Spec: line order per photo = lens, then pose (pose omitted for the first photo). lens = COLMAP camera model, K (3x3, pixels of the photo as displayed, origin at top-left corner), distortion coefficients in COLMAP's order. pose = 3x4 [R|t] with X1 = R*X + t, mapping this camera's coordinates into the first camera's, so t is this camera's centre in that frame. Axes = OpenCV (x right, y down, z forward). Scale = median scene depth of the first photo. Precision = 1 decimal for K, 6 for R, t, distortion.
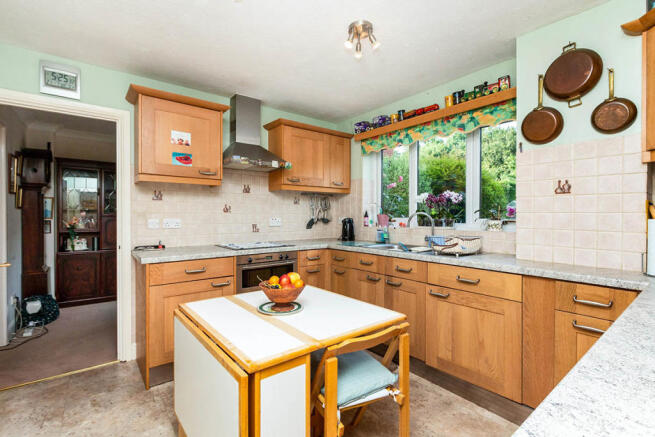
lens RADIAL K [[309.3, 0, 327.5], [0, 309.3, 218.5], [0, 0, 1]] dist [-0.000071, 0.000099]
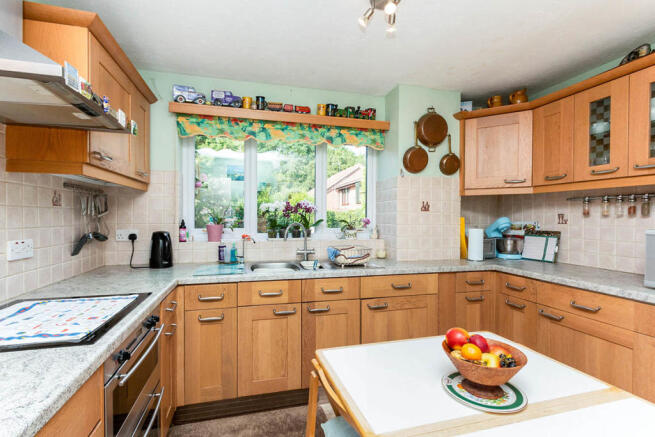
lens RADIAL K [[298.1, 0, 326.6], [0, 298.1, 223.4], [0, 0, 1]] dist [-0.001325, 0.000079]
pose [[0.400995, -0.004947, 0.916067, -0.474558], [0.008106, 0.999965, 0.001852, -0.021463], [-0.916045, 0.006683, 0.401021, 0.618552]]
